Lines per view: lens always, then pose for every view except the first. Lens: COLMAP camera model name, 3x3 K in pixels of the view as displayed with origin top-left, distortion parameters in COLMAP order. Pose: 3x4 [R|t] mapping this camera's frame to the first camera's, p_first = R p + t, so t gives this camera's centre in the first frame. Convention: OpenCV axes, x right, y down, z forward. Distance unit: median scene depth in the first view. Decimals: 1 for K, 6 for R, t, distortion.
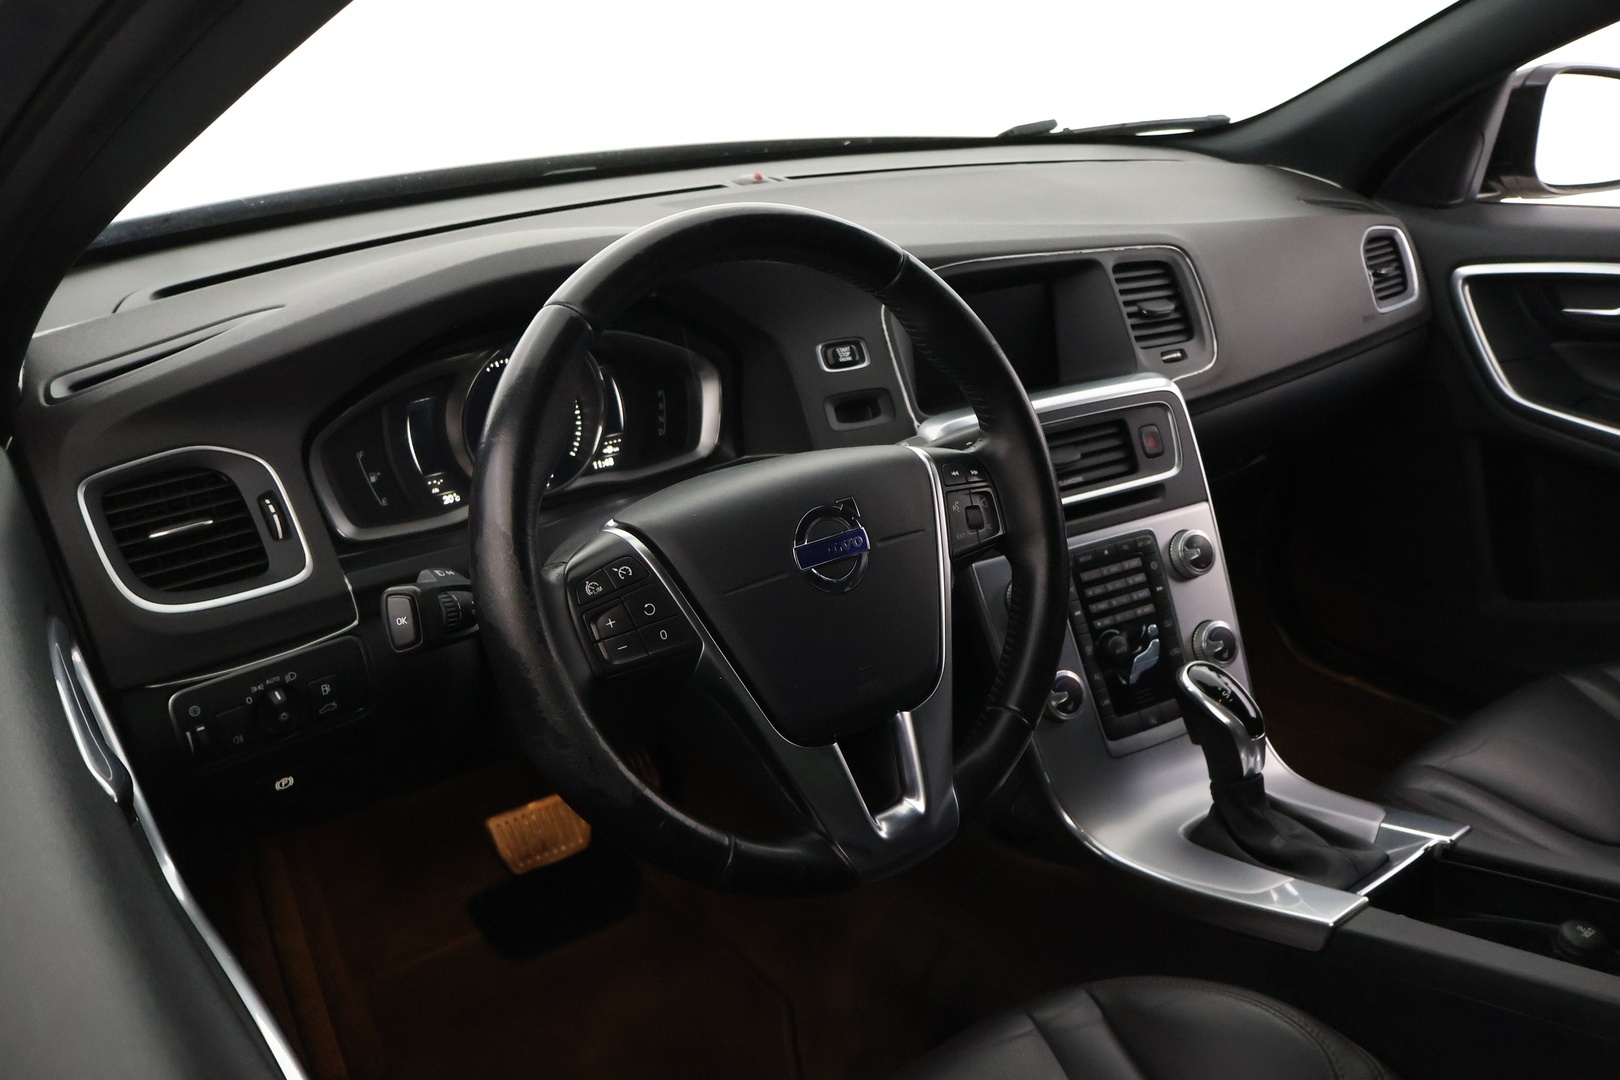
lens RADIAL K [[1303.0, 0, 813.9], [0, 1303.0, 537.1], [0, 0, 1]] dist [0.003617, 0.001067]
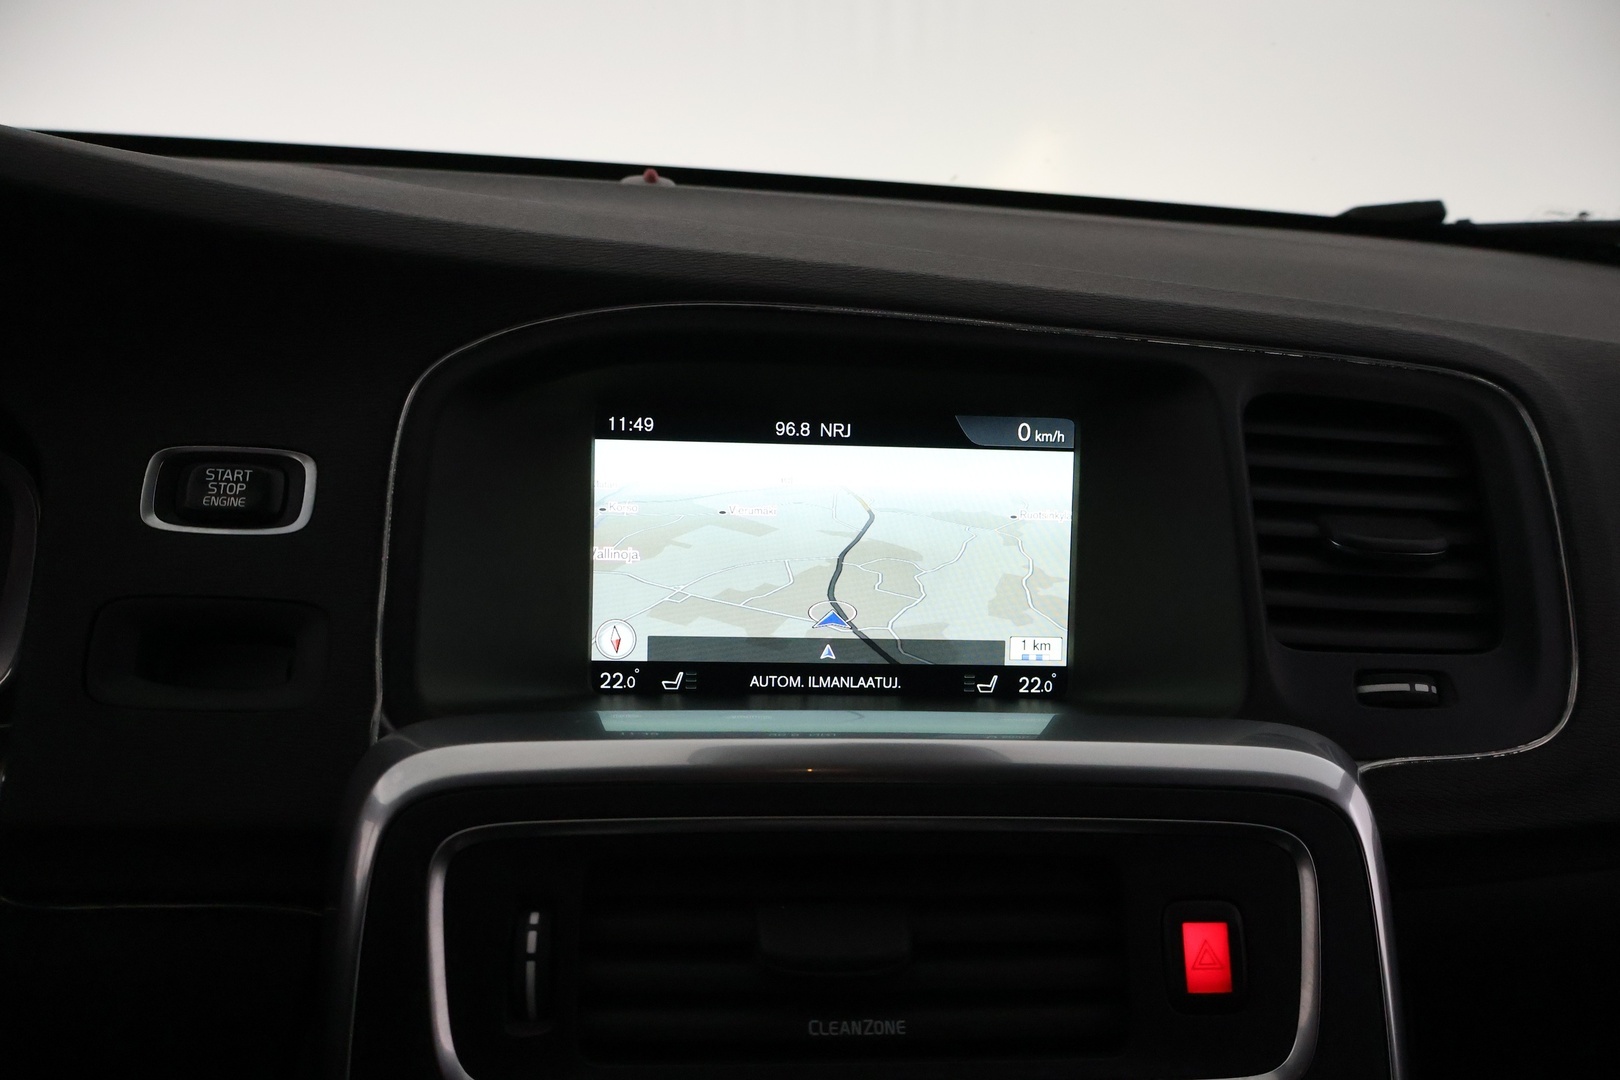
lens RADIAL K [[1306.5, 0, 810.0], [0, 1306.5, 540.0], [0, 0, 1]] dist [0.002424, 0.006861]
pose [[0.903658, 0.163564, -0.395789, 0.264502], [-0.220542, 0.969956, -0.102694, -0.108613], [0.367100, 0.180089, 0.912582, 0.641419]]
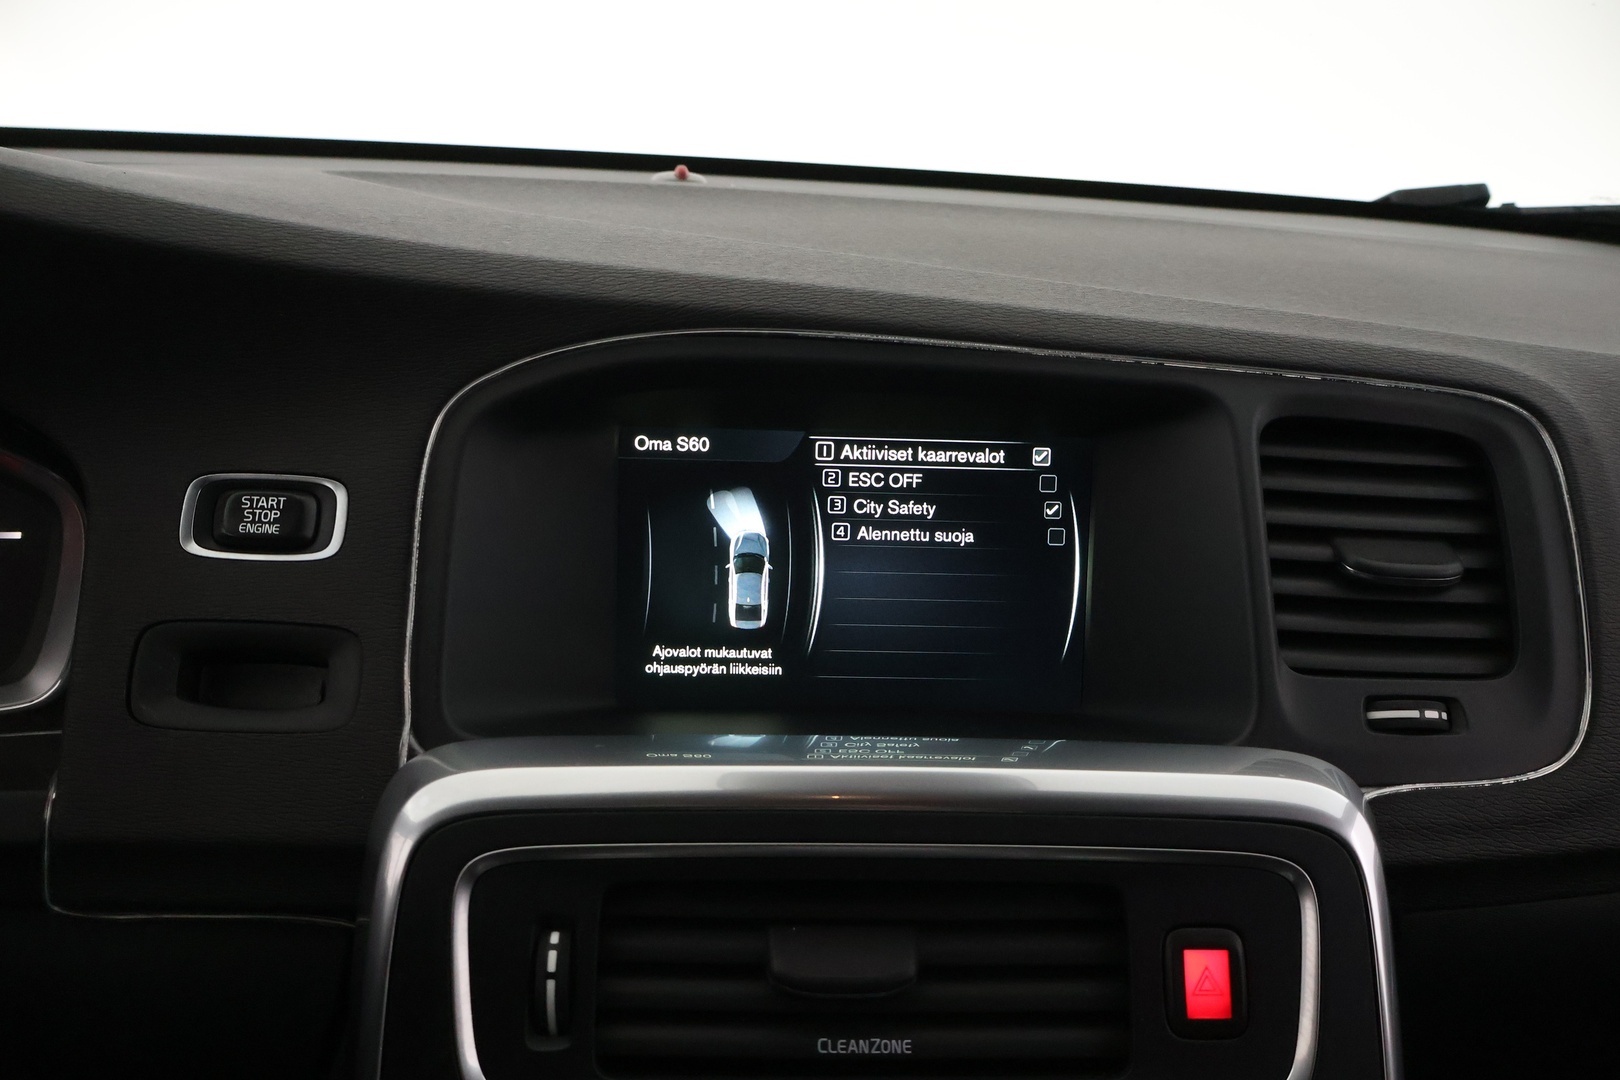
lens RADIAL K [[1306.5, 0, 810.0], [0, 1306.5, 540.0], [0, 0, 1]] dist [0.002424, 0.006861]
pose [[0.889120, 0.181098, -0.420320, 0.270531], [-0.227626, 0.971719, -0.062833, -0.126095], [0.397054, 0.151542, 0.905198, 0.635238]]
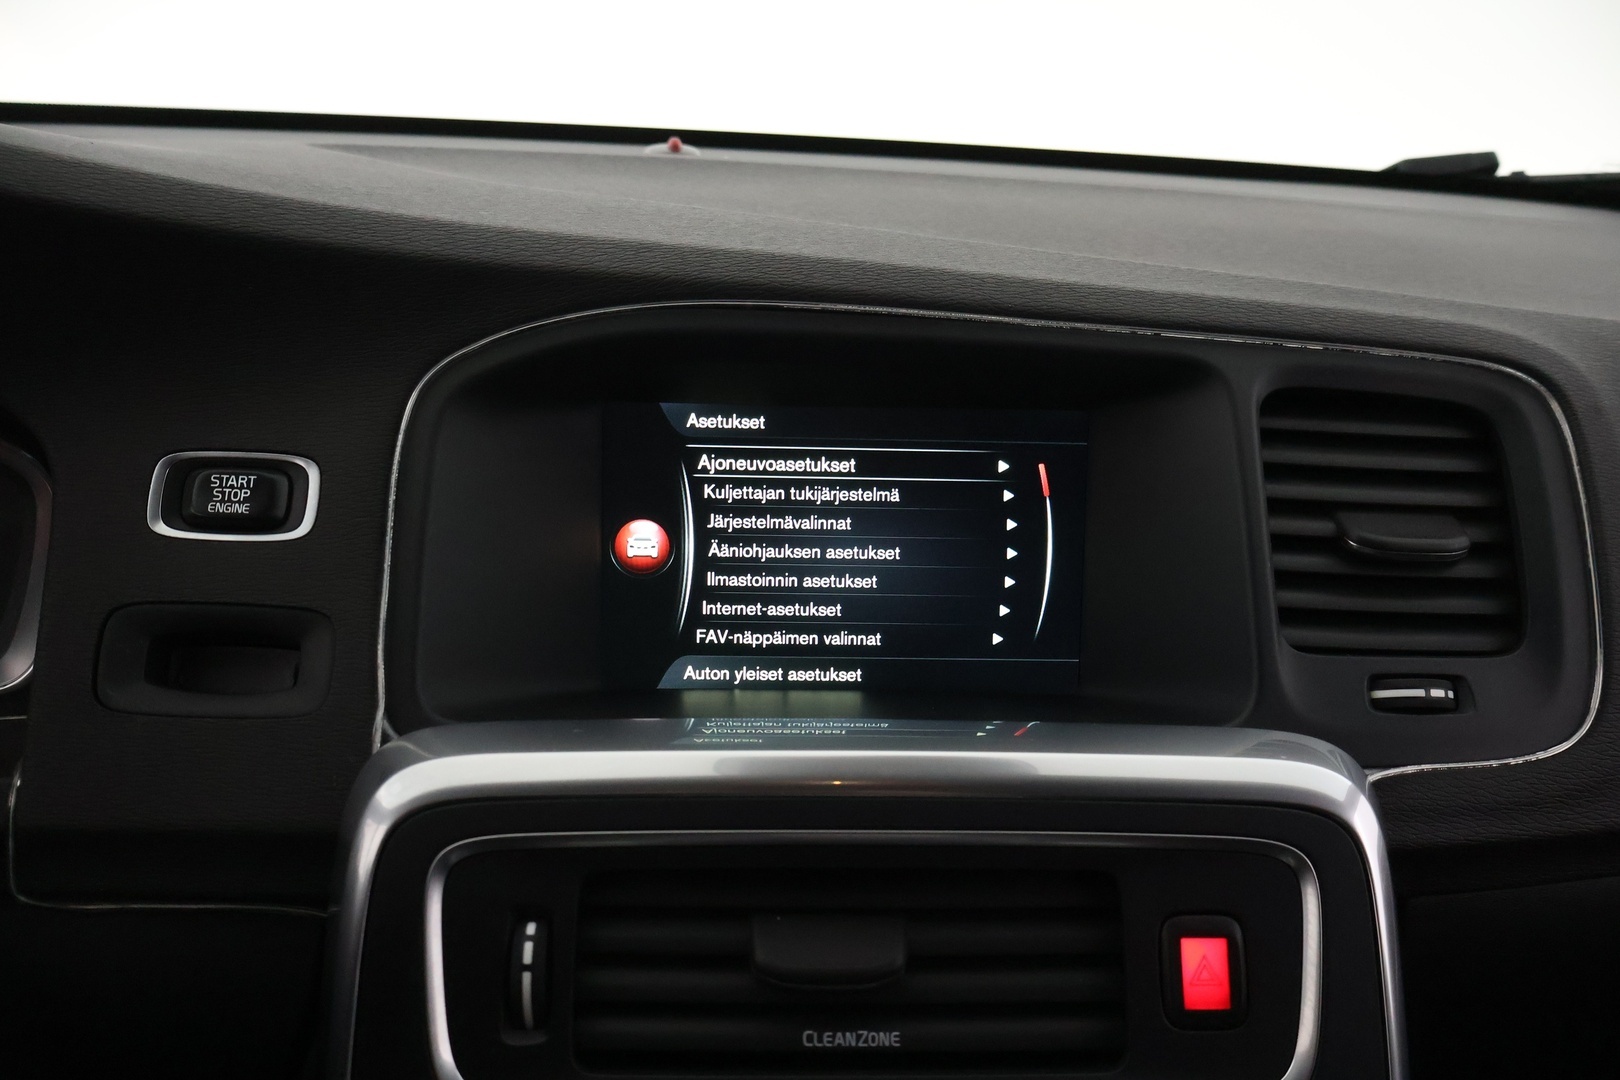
lens RADIAL K [[1303.4, 0, 816.2], [0, 1303.4, 522.6], [0, 0, 1]] dist [0.009690, -0.003695]
pose [[0.888246, 0.177866, -0.423535, 0.272123], [-0.222605, 0.973172, -0.058162, -0.127937], [0.401828, 0.145943, 0.904011, 0.646401]]
